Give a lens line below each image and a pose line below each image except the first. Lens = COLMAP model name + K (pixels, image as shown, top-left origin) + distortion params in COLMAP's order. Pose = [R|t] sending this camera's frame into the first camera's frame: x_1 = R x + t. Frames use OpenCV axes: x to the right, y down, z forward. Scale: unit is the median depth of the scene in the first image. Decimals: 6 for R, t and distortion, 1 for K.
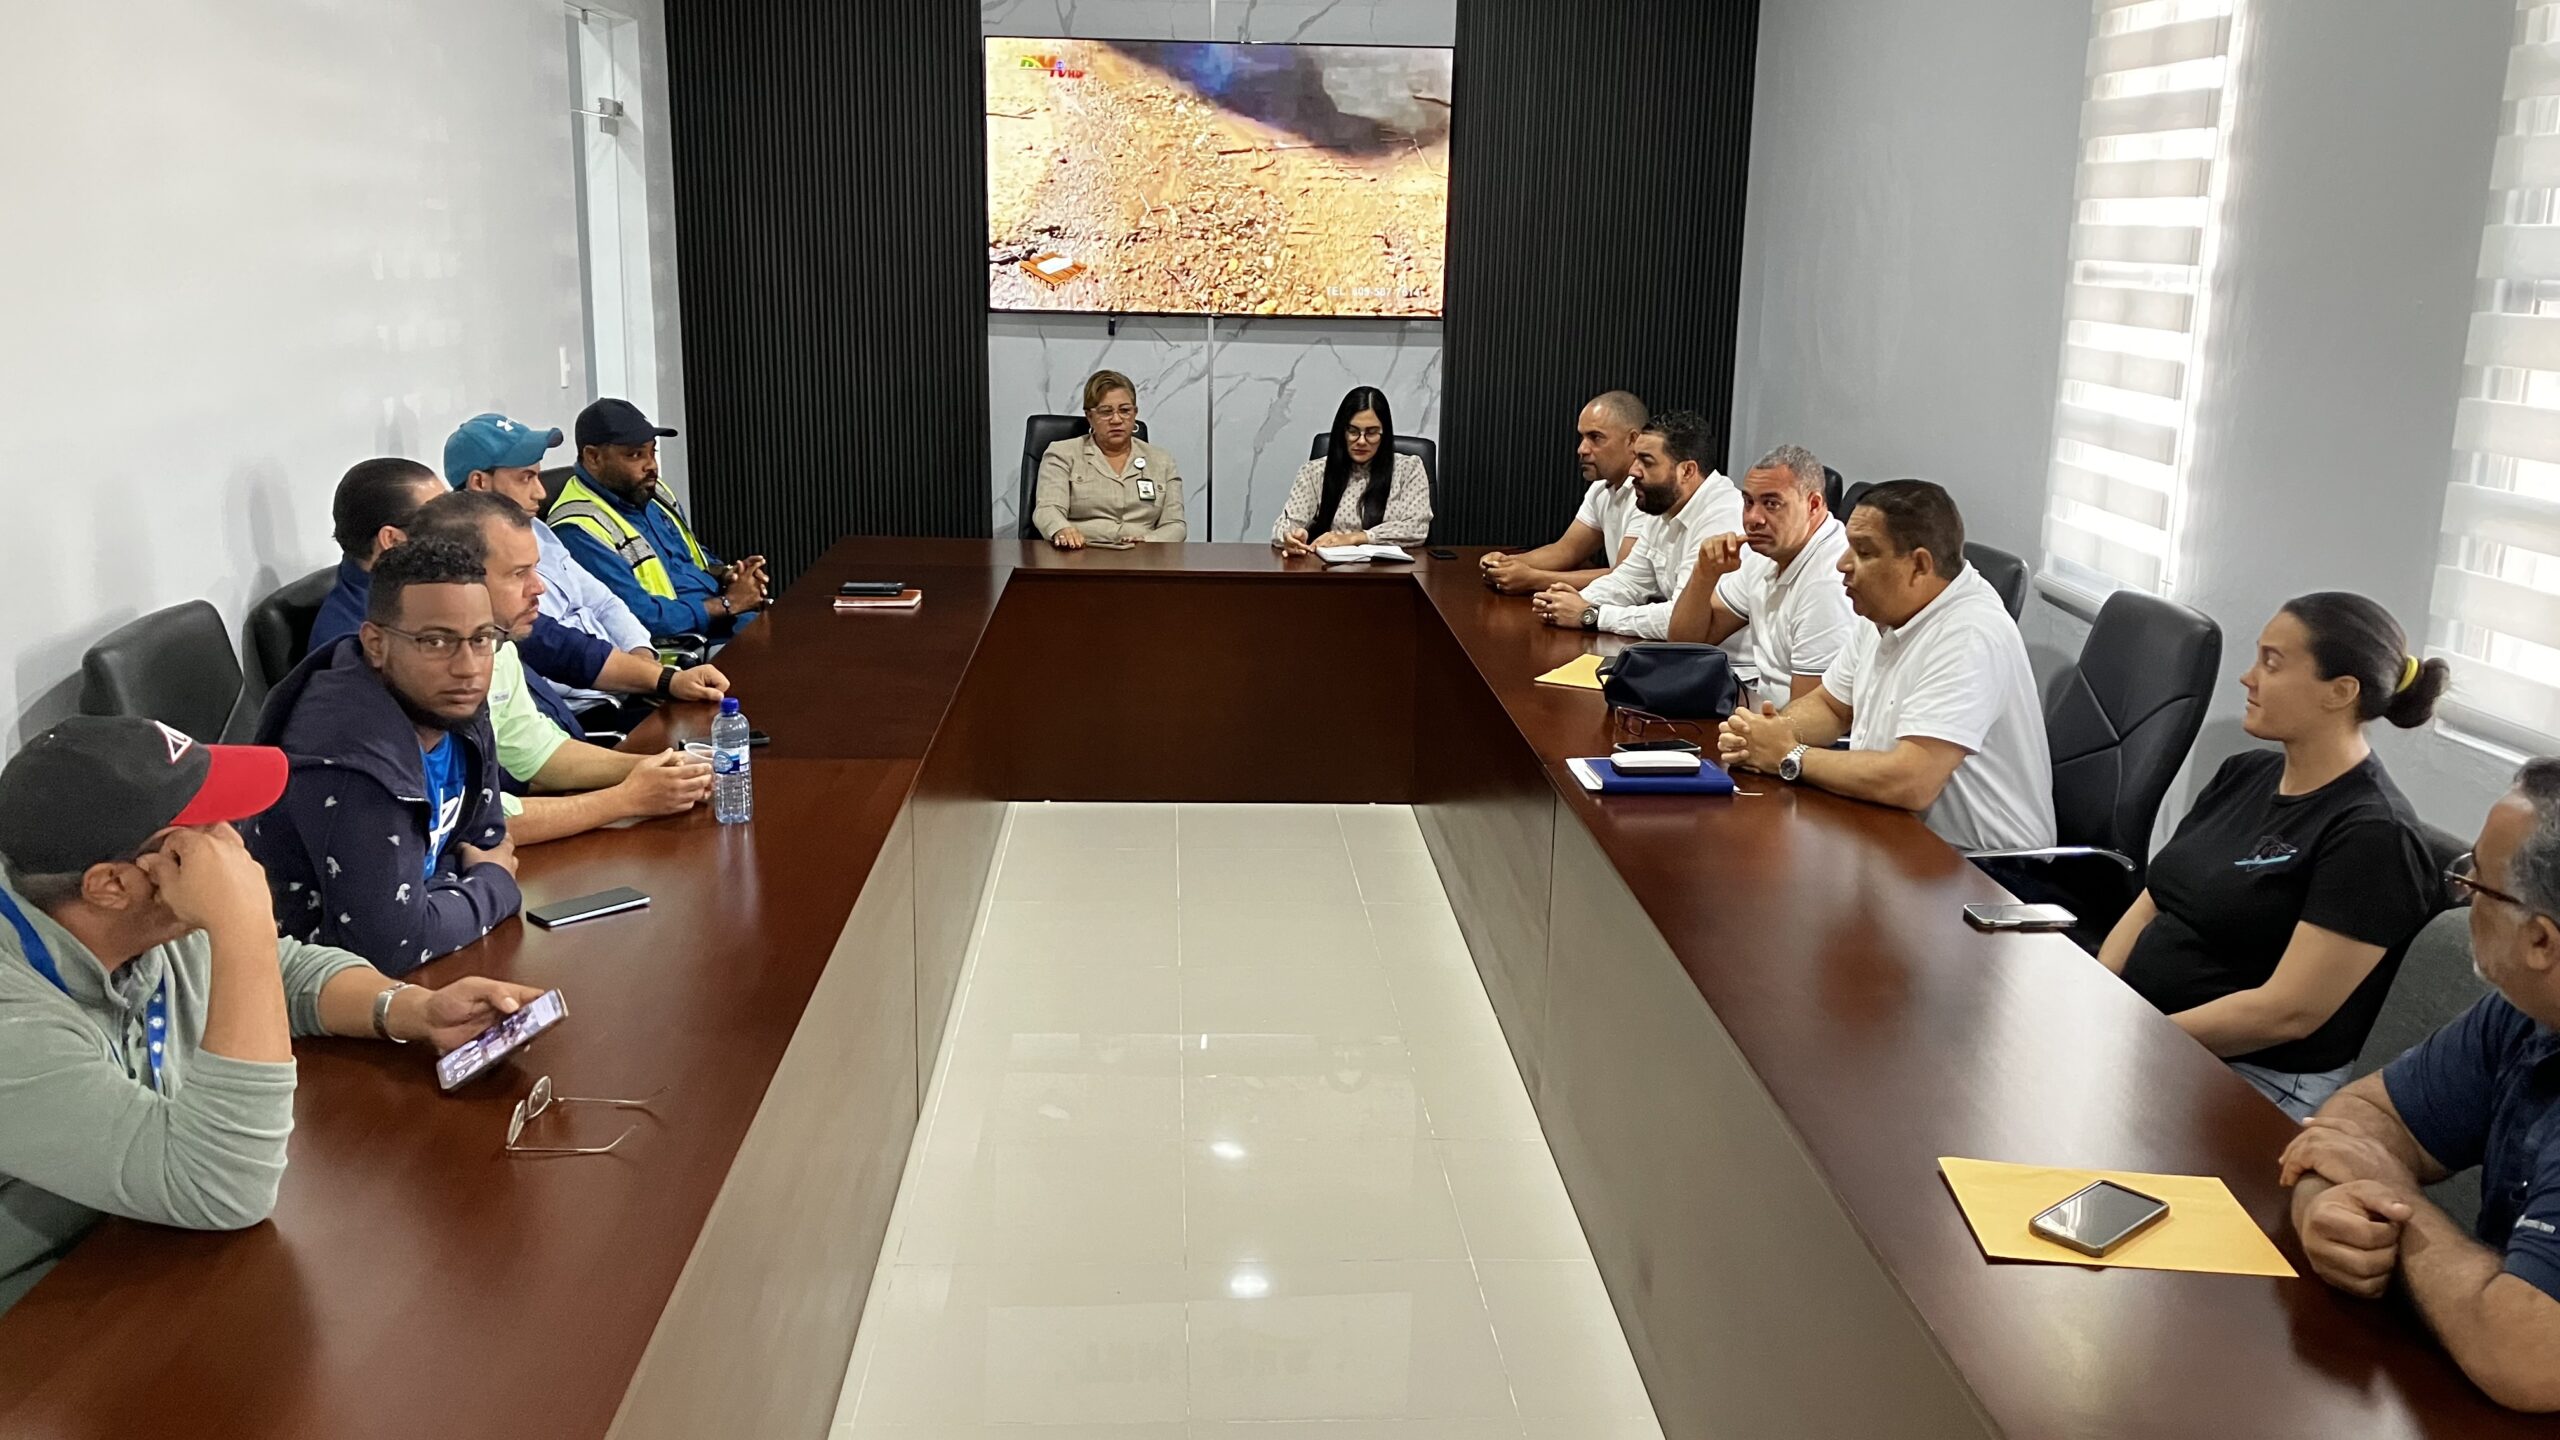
lens RADIAL K [[1980.5, 0, 1247.5], [0, 1980.5, 723.6], [0, 0, 1]] dist [0.054854, -0.132971]
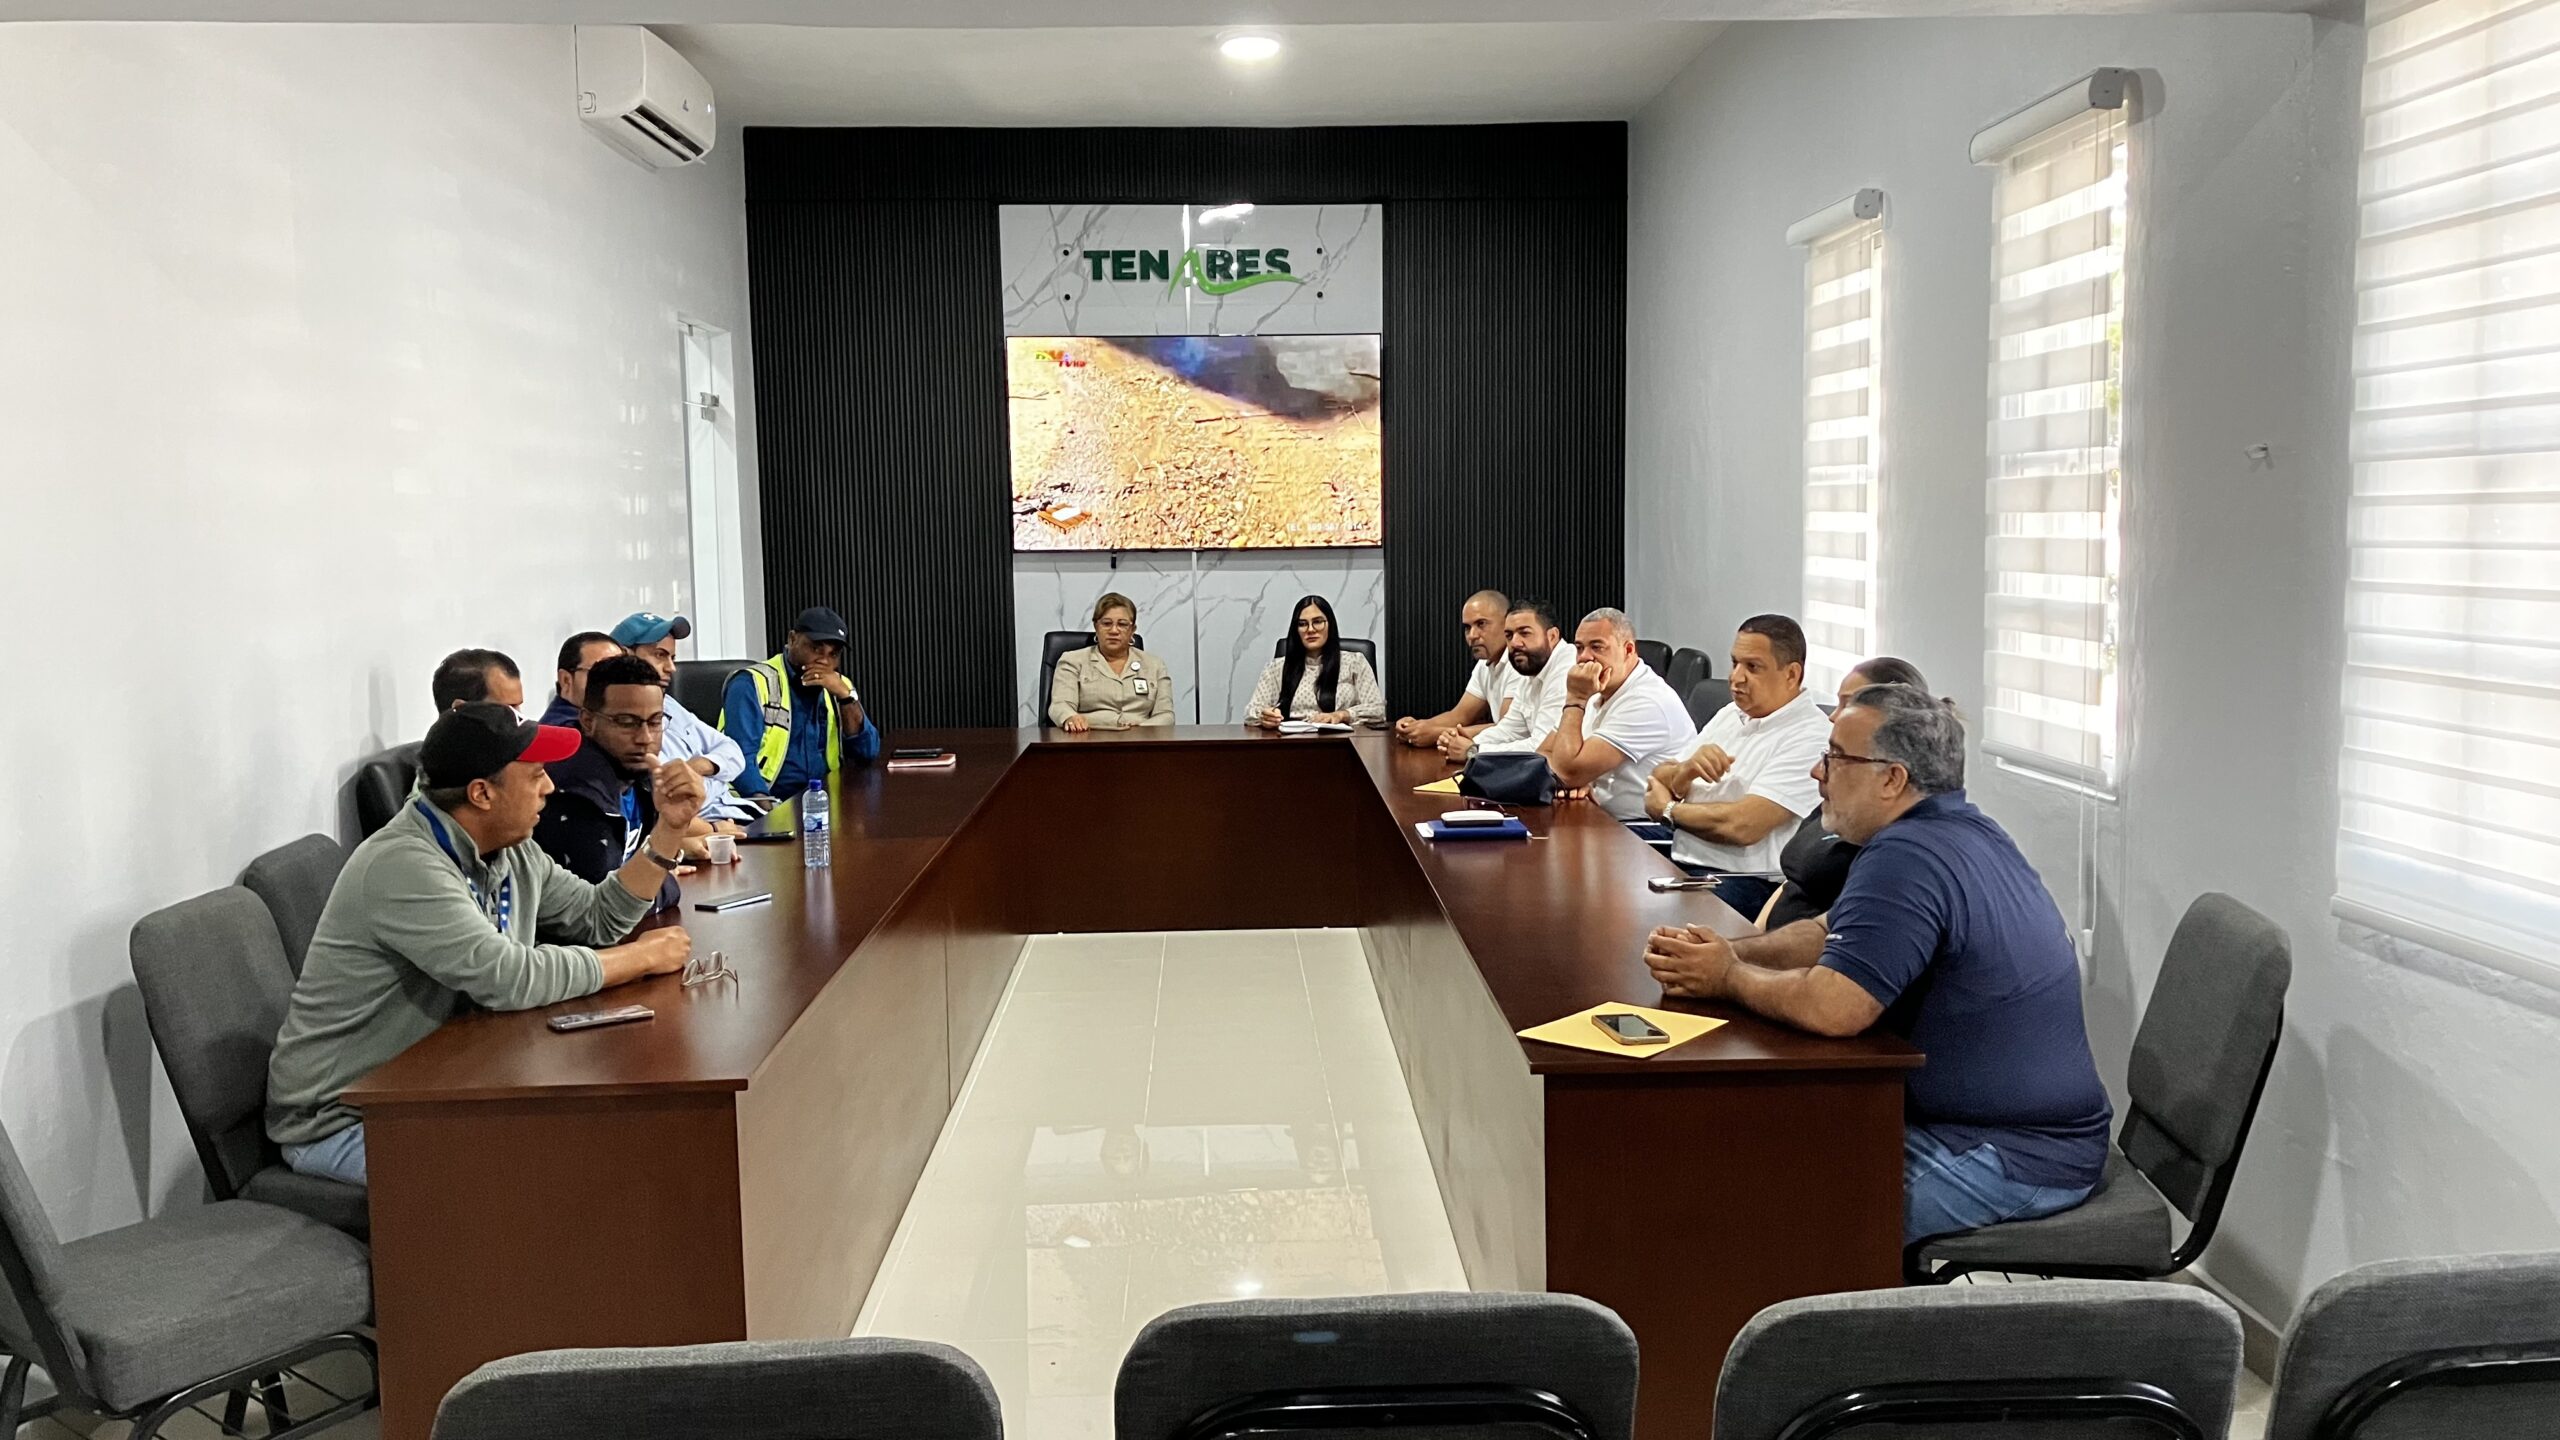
lens RADIAL K [[2062.8, 0, 1294.0], [0, 2062.8, 751.8], [0, 0, 1]] dist [0.077550, 0.005123]
pose [[0.999484, -0.030393, -0.010433, 0.054705], [0.028726, 0.990592, -0.133803, 0.094015], [0.014401, 0.133434, 0.990953, -0.258263]]
